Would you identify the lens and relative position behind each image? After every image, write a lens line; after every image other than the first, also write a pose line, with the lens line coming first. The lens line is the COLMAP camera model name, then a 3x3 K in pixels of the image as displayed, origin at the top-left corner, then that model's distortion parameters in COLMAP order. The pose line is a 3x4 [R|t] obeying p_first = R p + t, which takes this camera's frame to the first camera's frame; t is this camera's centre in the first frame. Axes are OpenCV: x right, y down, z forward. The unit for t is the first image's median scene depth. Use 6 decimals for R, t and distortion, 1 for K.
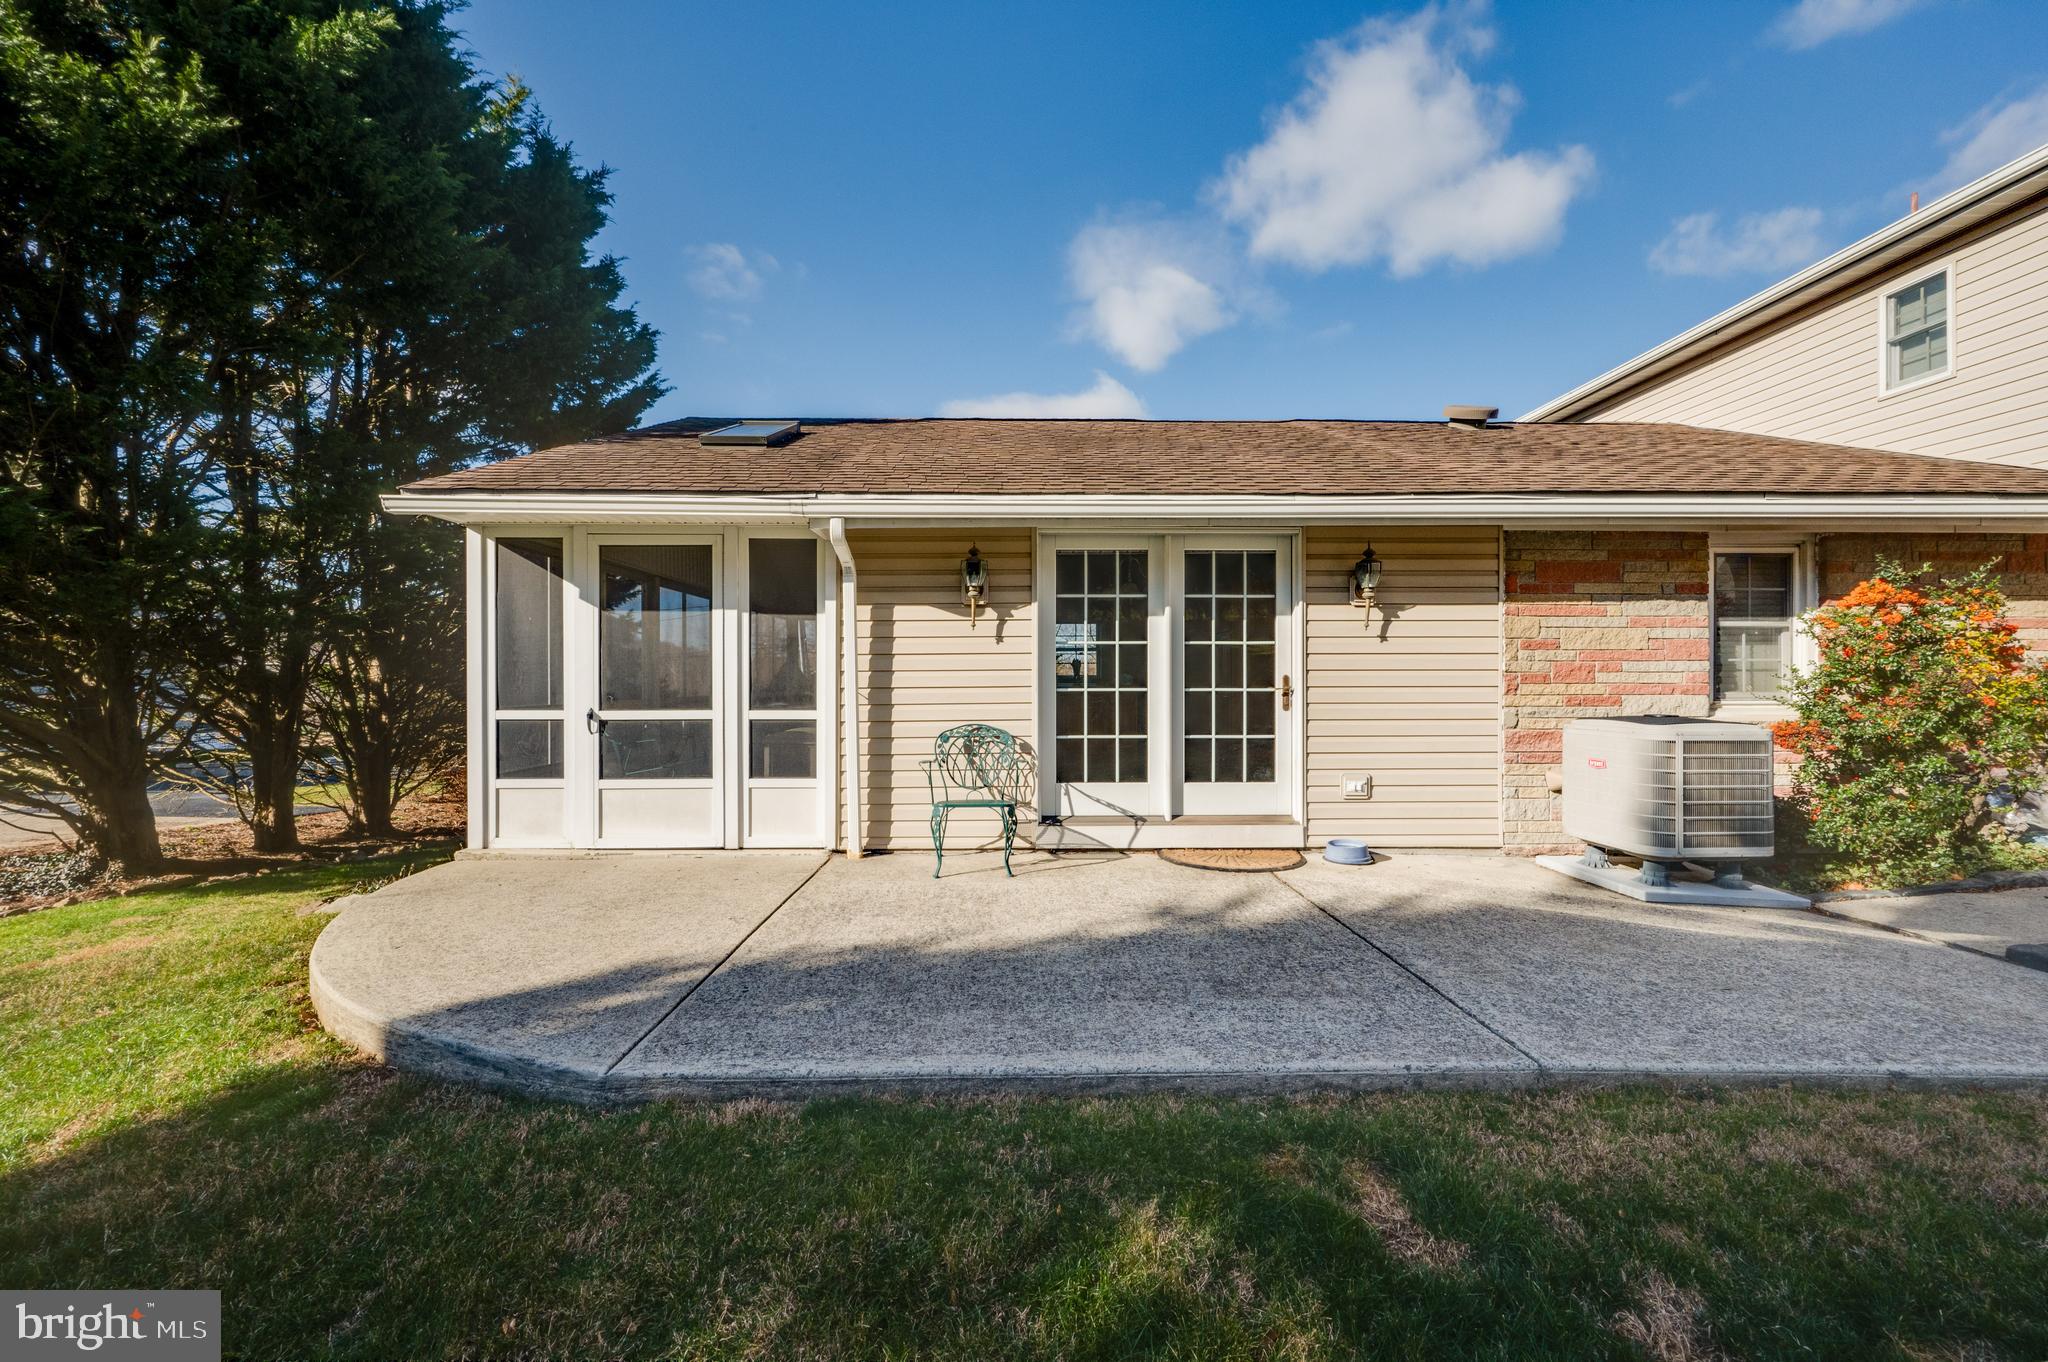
lens RADIAL K [[815.9, 0, 1009.8], [0, 815.9, 677.5], [0, 0, 1]] dist [0.000426, -0.000751]
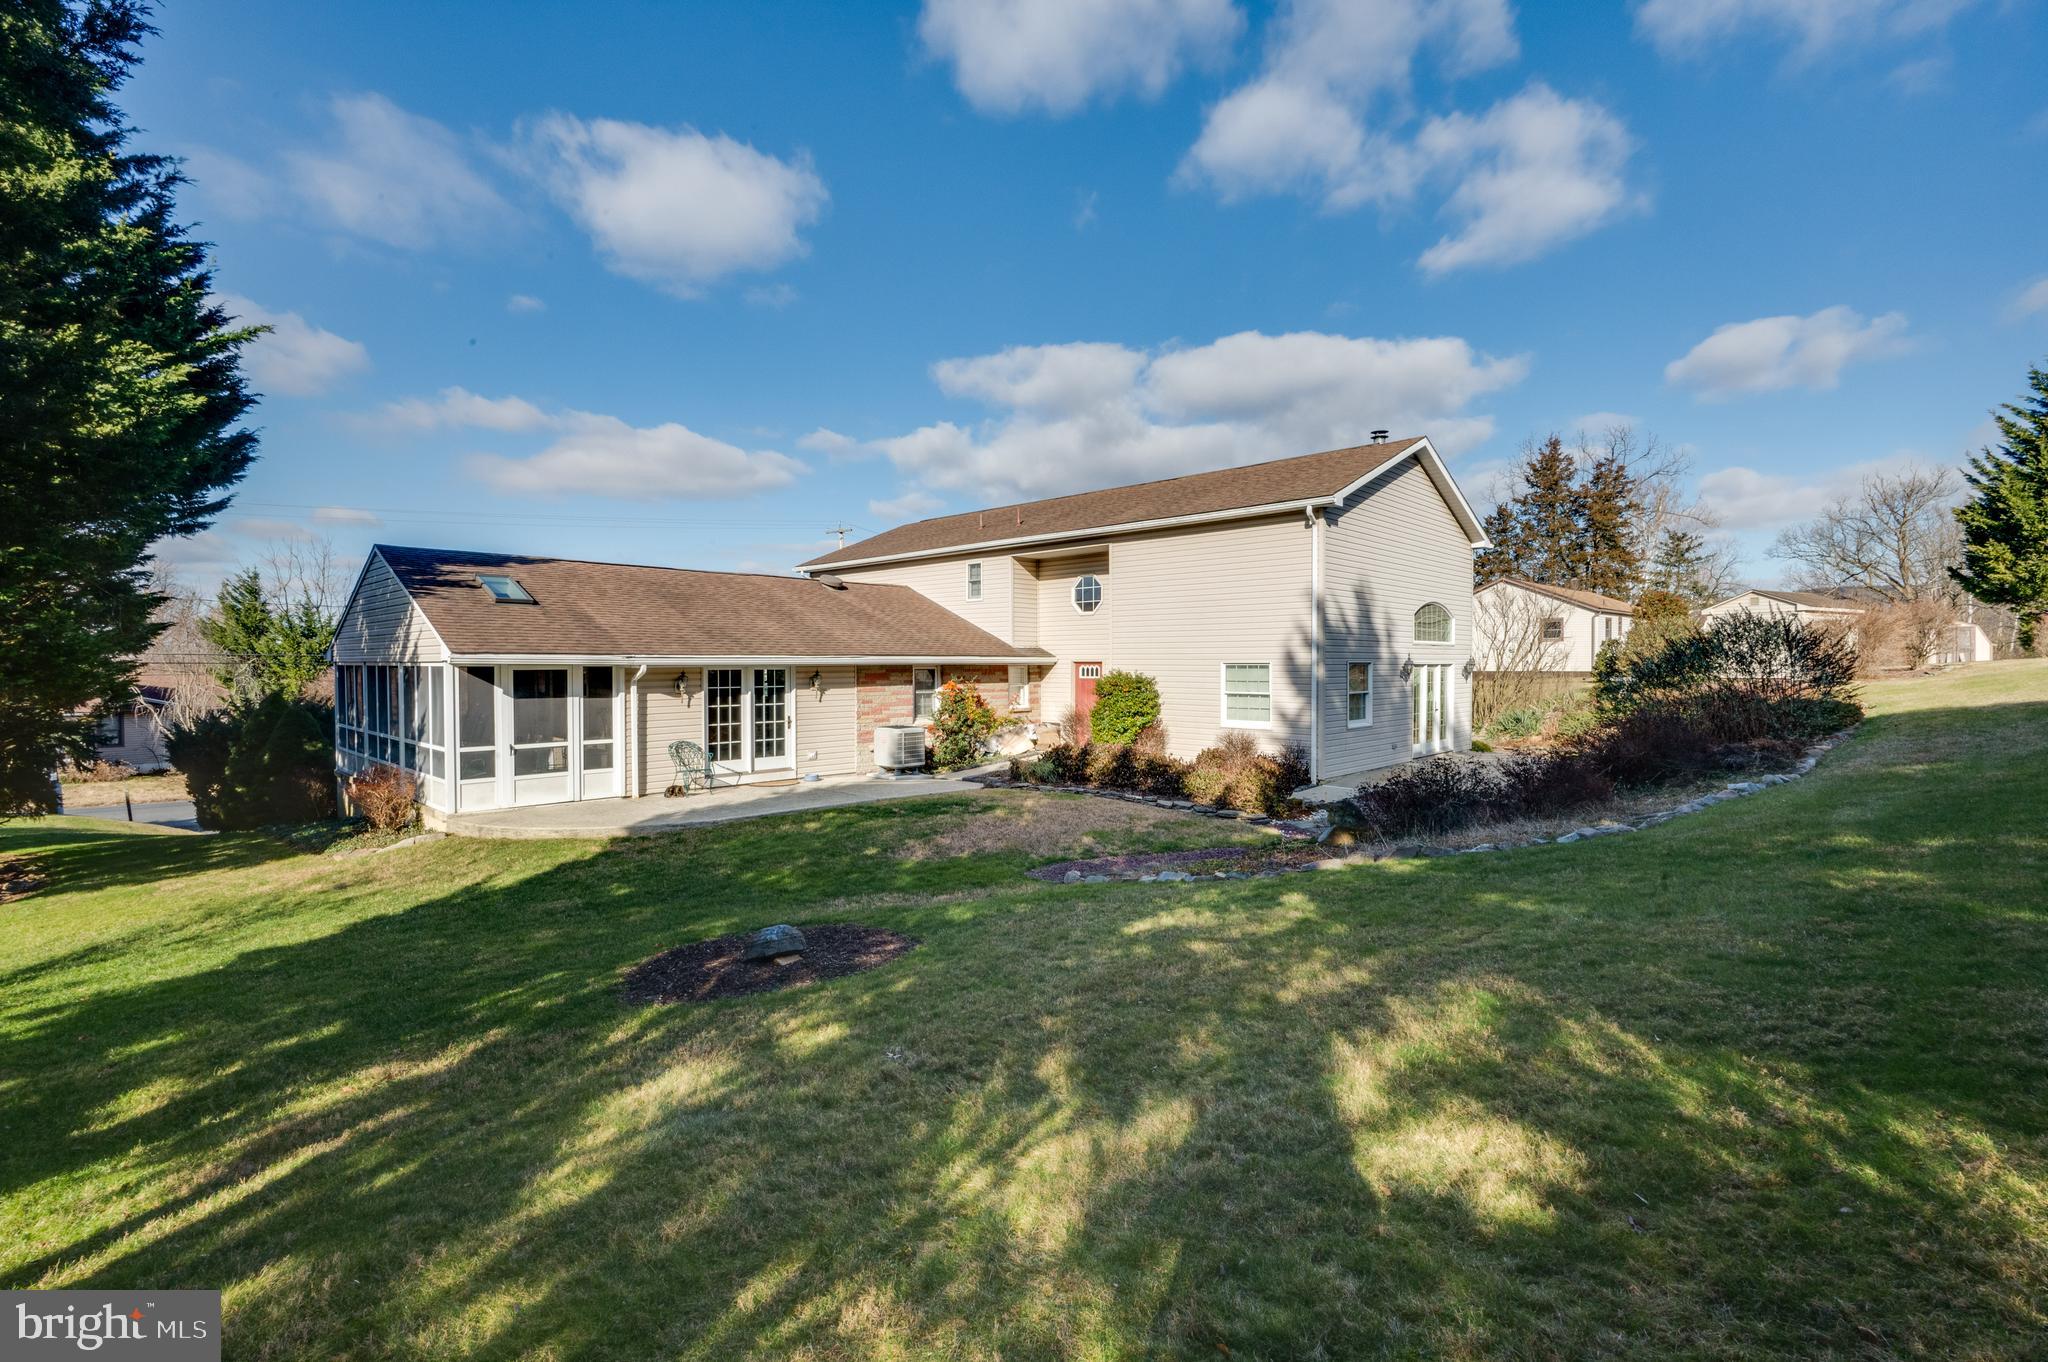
lens RADIAL K [[963.0, 0, 1061.8], [0, 963.0, 690.8], [0, 0, 1]] dist [0.016846, 0.000976]
pose [[0.676418, -0.022154, 0.736185, -1.403417], [-0.009019, 0.999223, 0.038357, -0.215865], [-0.736463, -0.032585, 0.675693, -1.824309]]
